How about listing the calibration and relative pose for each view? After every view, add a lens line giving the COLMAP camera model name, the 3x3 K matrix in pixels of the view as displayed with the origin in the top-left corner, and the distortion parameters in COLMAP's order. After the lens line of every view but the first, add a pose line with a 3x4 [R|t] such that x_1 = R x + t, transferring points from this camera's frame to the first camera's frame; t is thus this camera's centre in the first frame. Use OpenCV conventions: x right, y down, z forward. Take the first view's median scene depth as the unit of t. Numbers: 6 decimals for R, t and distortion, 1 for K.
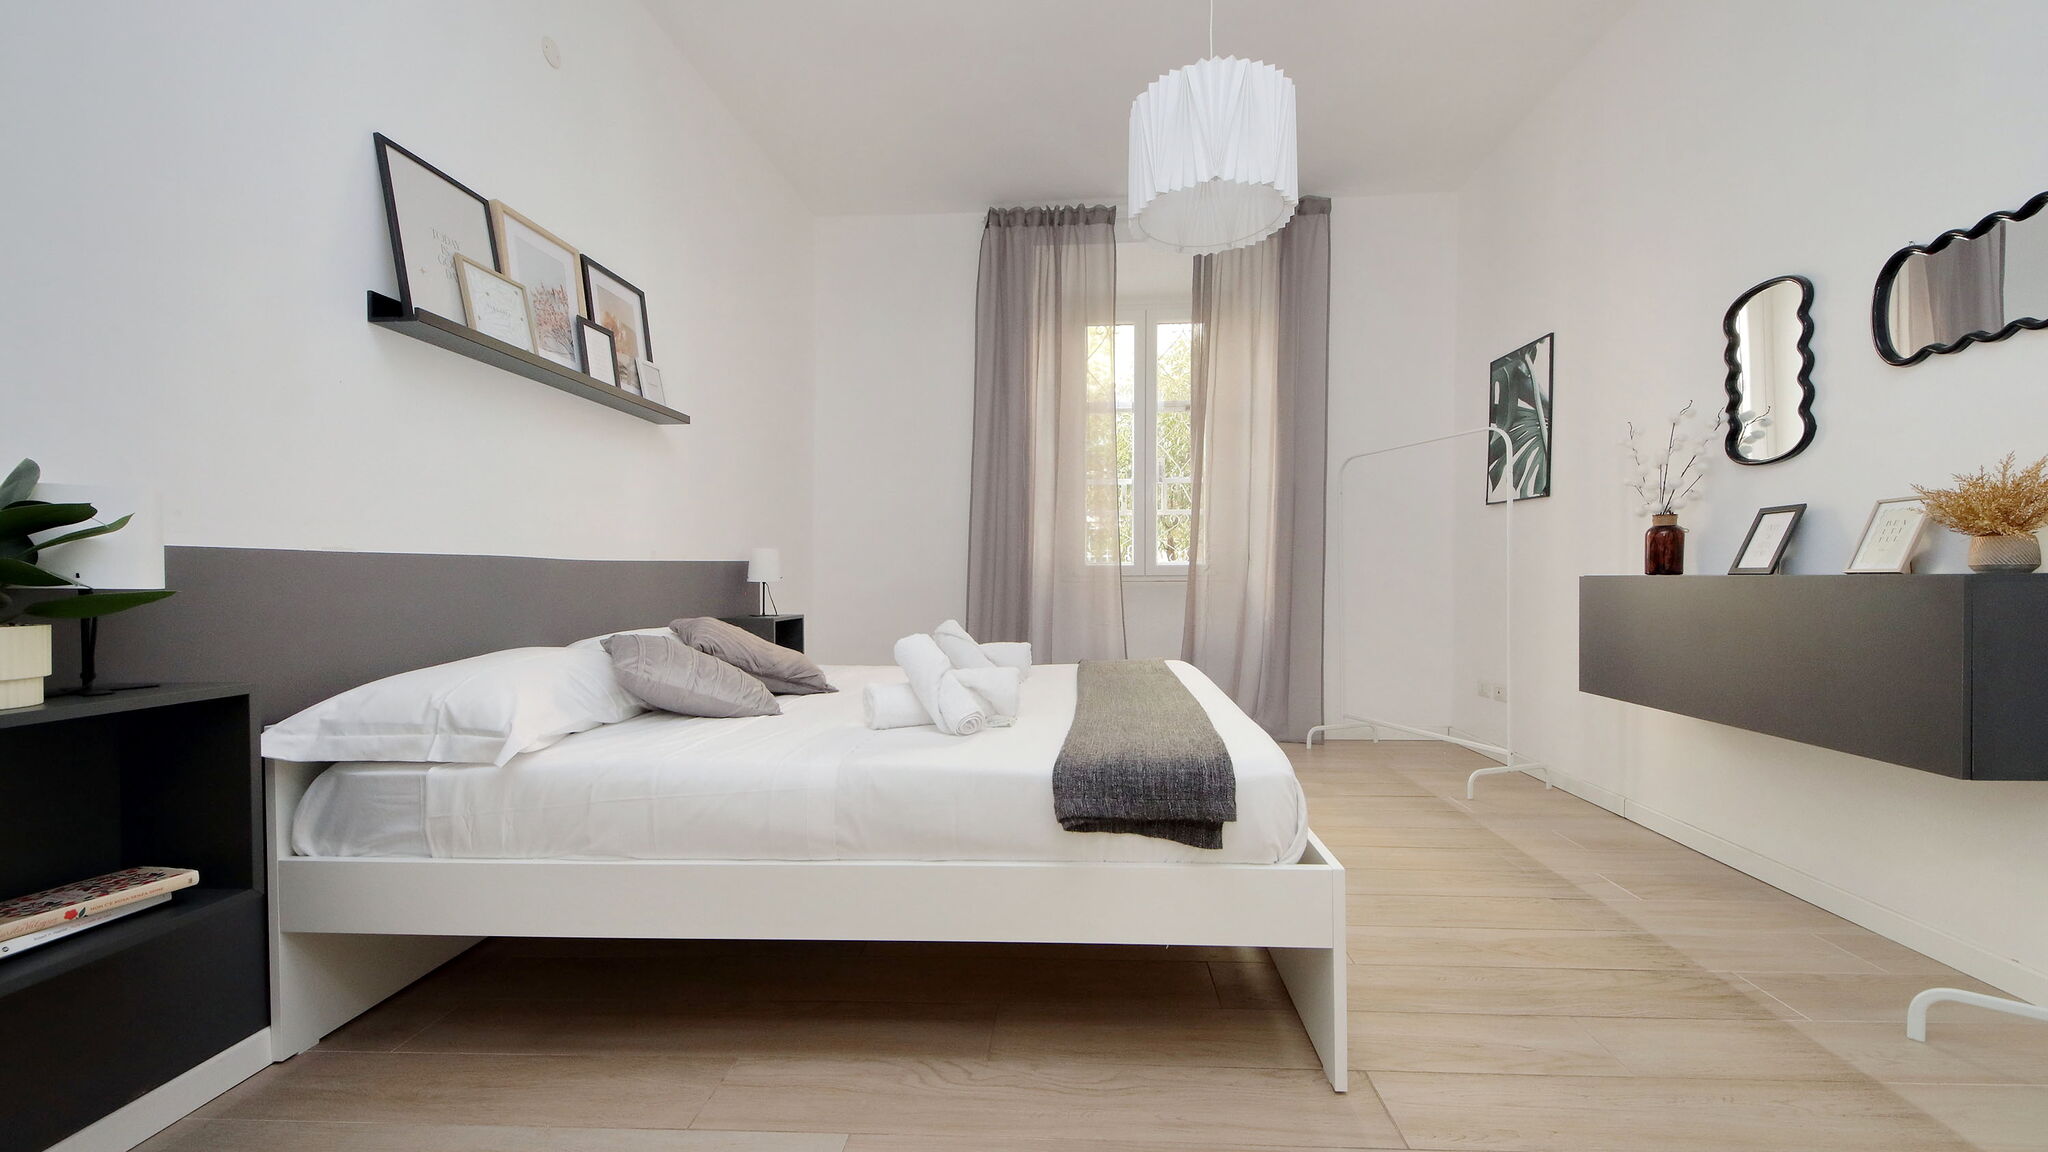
lens RADIAL K [[758.5, 0, 1008.0], [0, 758.5, 586.1], [0, 0, 1]] dist [0.017119, -0.005313]
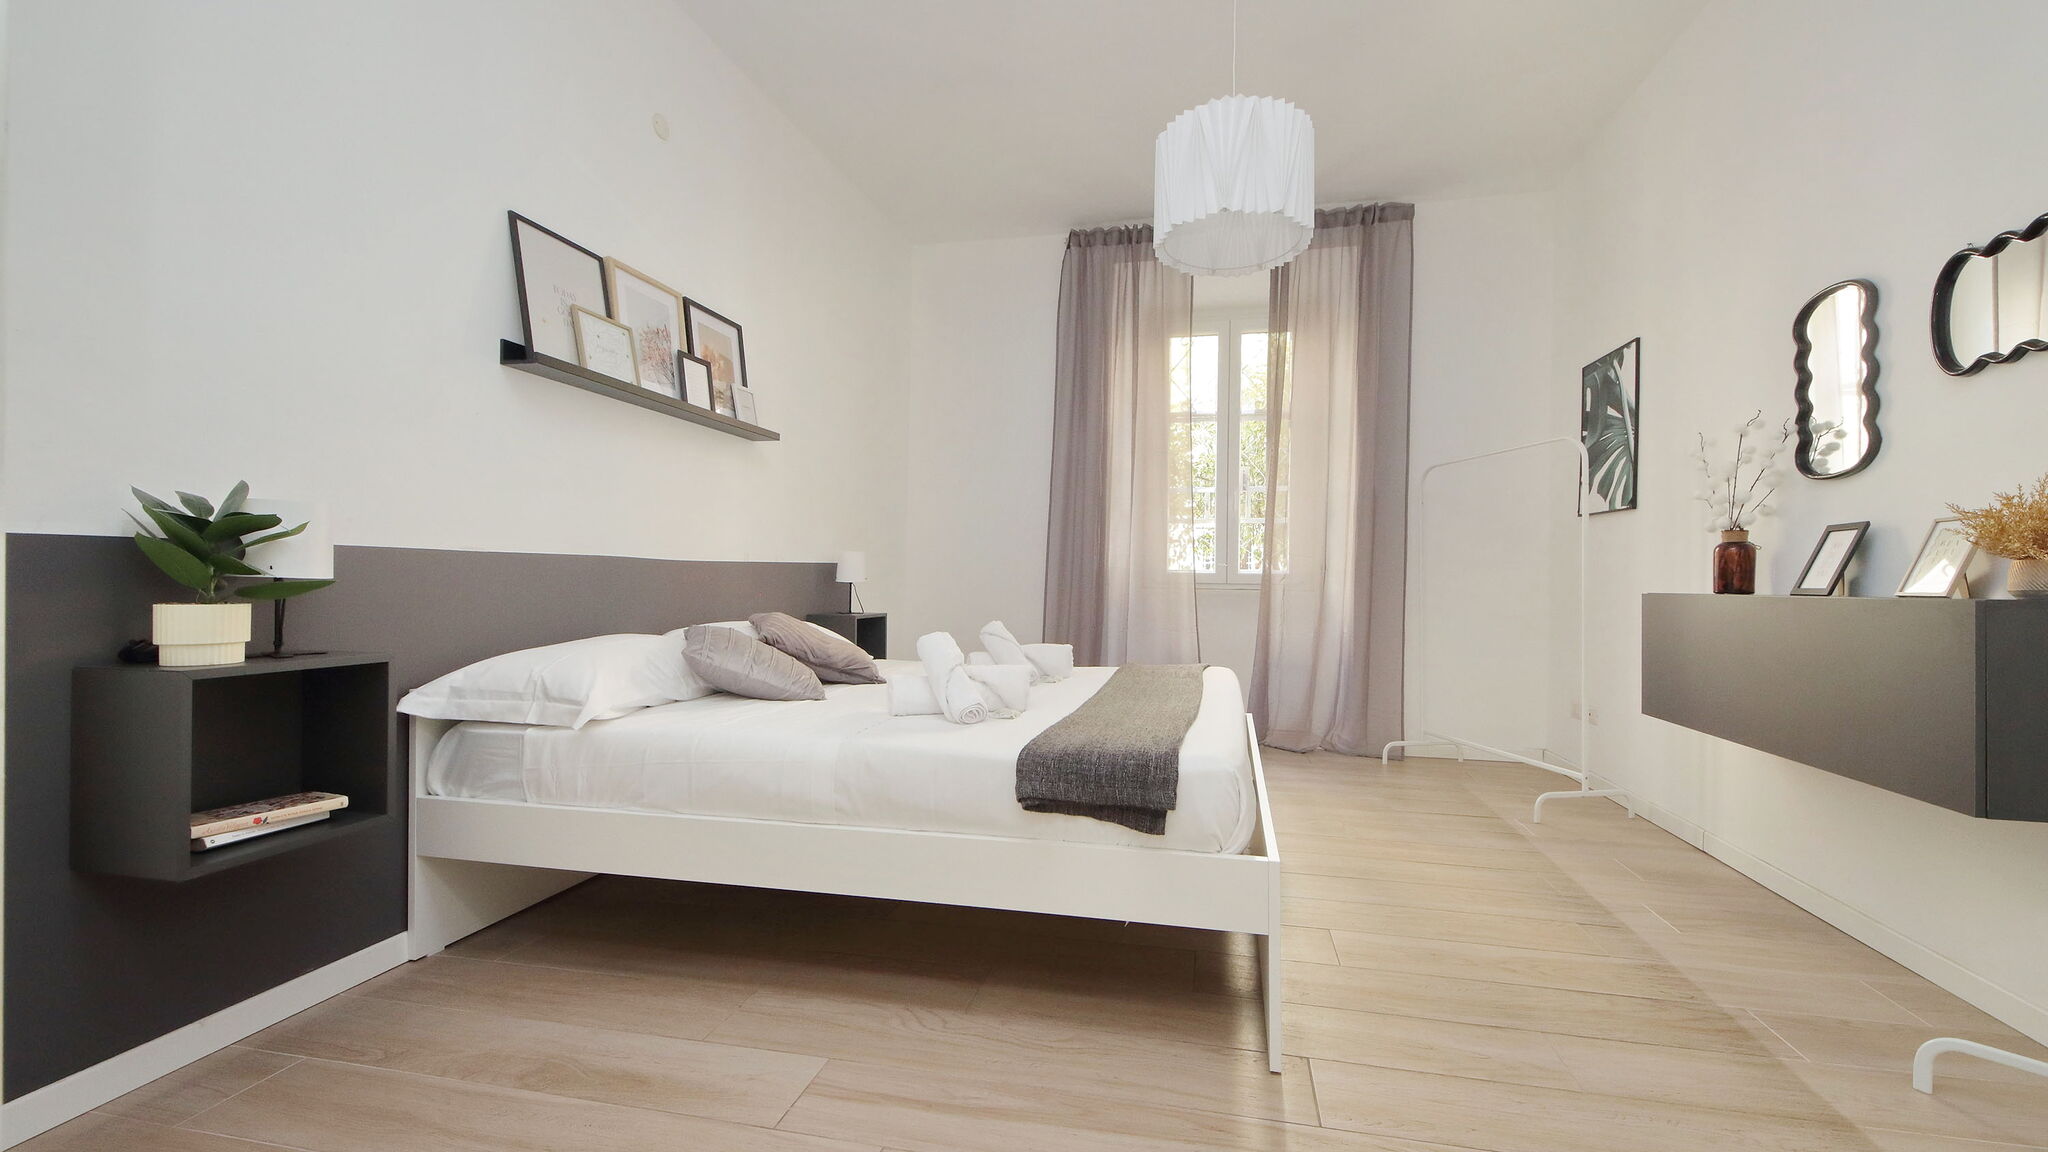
lens RADIAL K [[752.2, 0, 1021.9], [0, 752.2, 581.8], [0, 0, 1]] dist [0.020947, -0.005884]
pose [[0.989455, 0.019553, -0.143516, 0.125934], [-0.021189, 0.999727, -0.009883, -0.001642], [0.143283, 0.012819, 0.989599, -0.058714]]
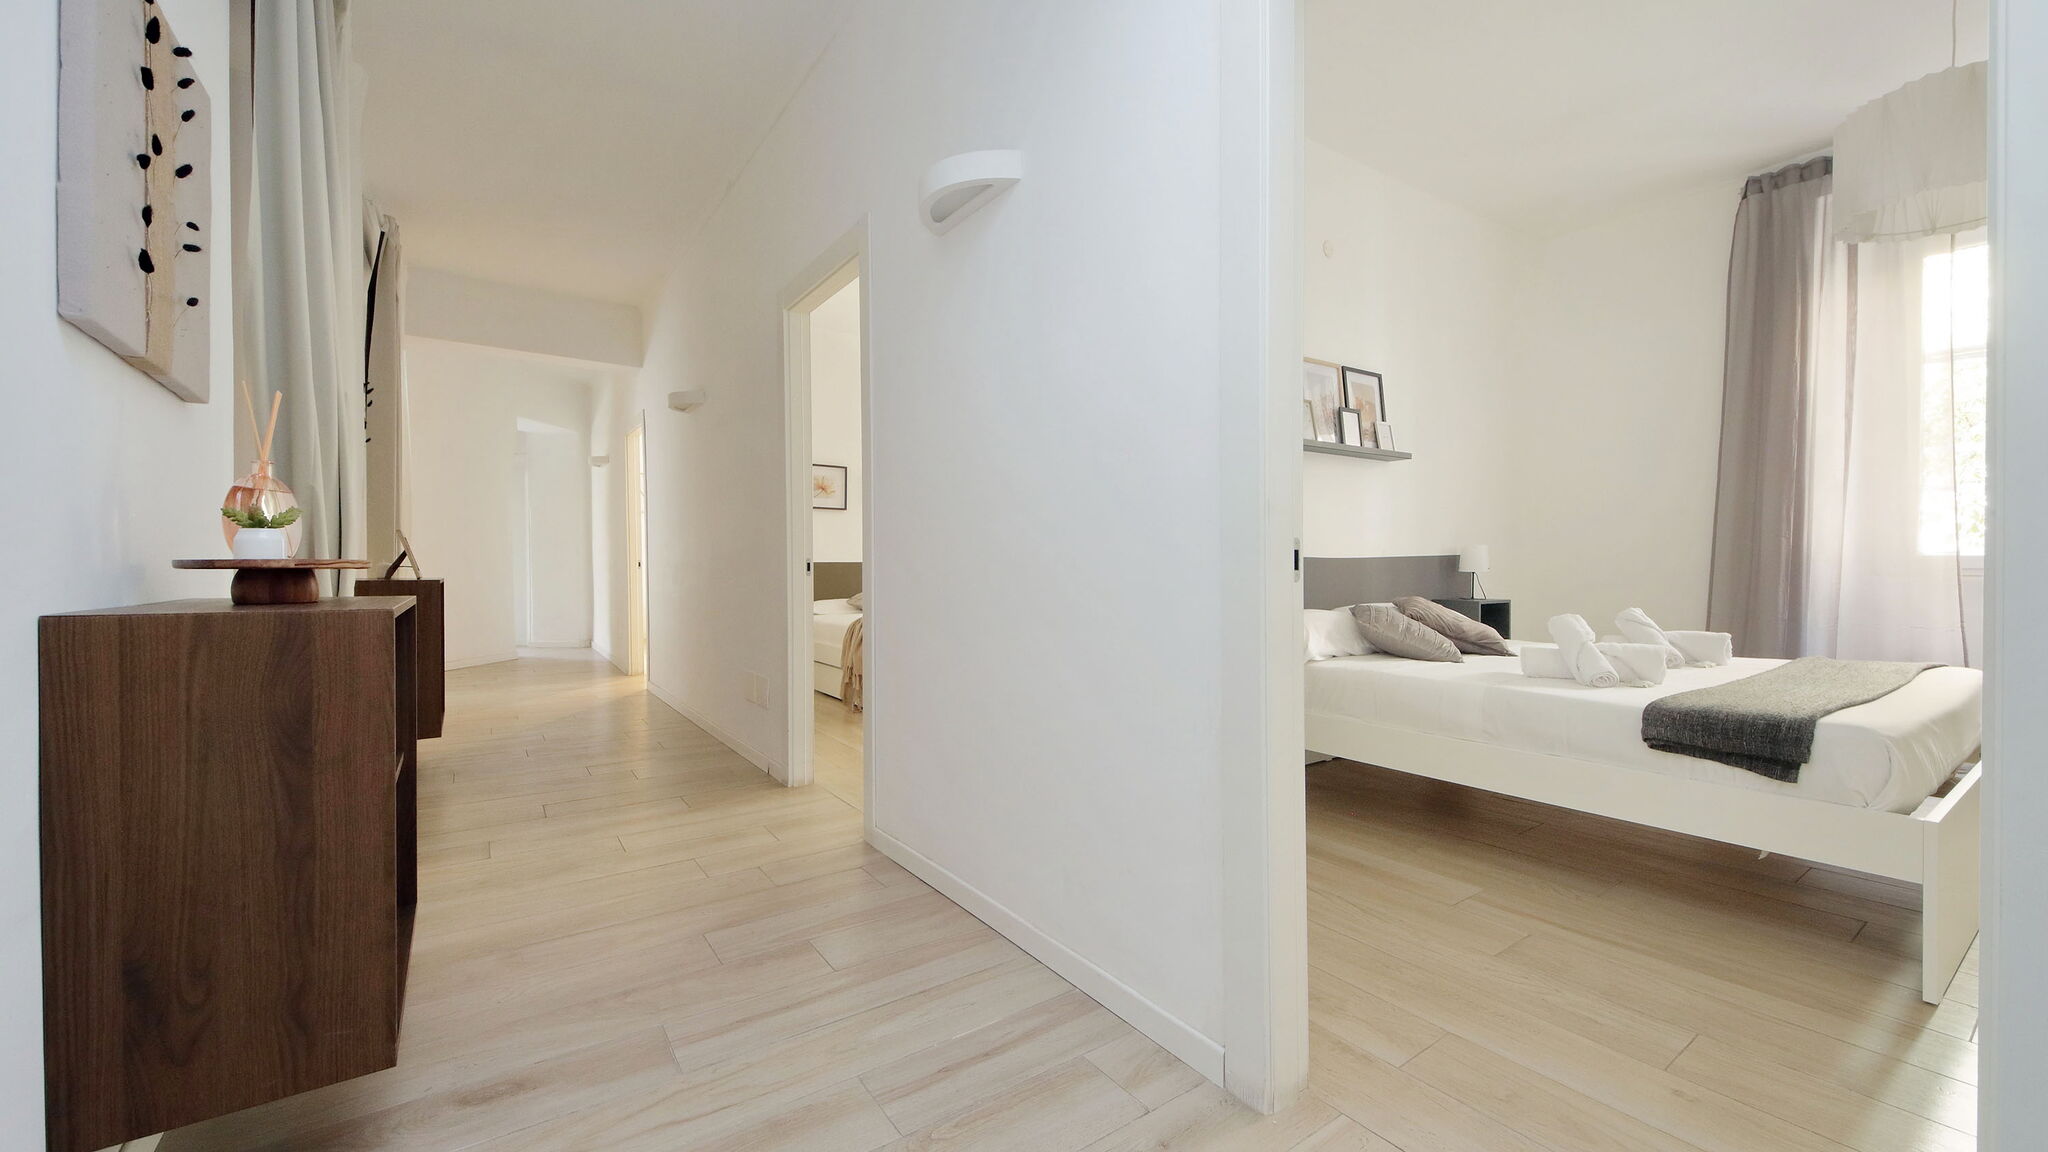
lens RADIAL K [[725.7, 0, 1052.1], [0, 725.7, 579.8], [0, 0, 1]] dist [0.012088, -0.005293]
pose [[0.644870, 0.020965, -0.764005, 0.227411], [-0.010202, 0.999771, 0.018823, -0.012324], [0.764224, -0.004344, 0.644936, -0.456612]]
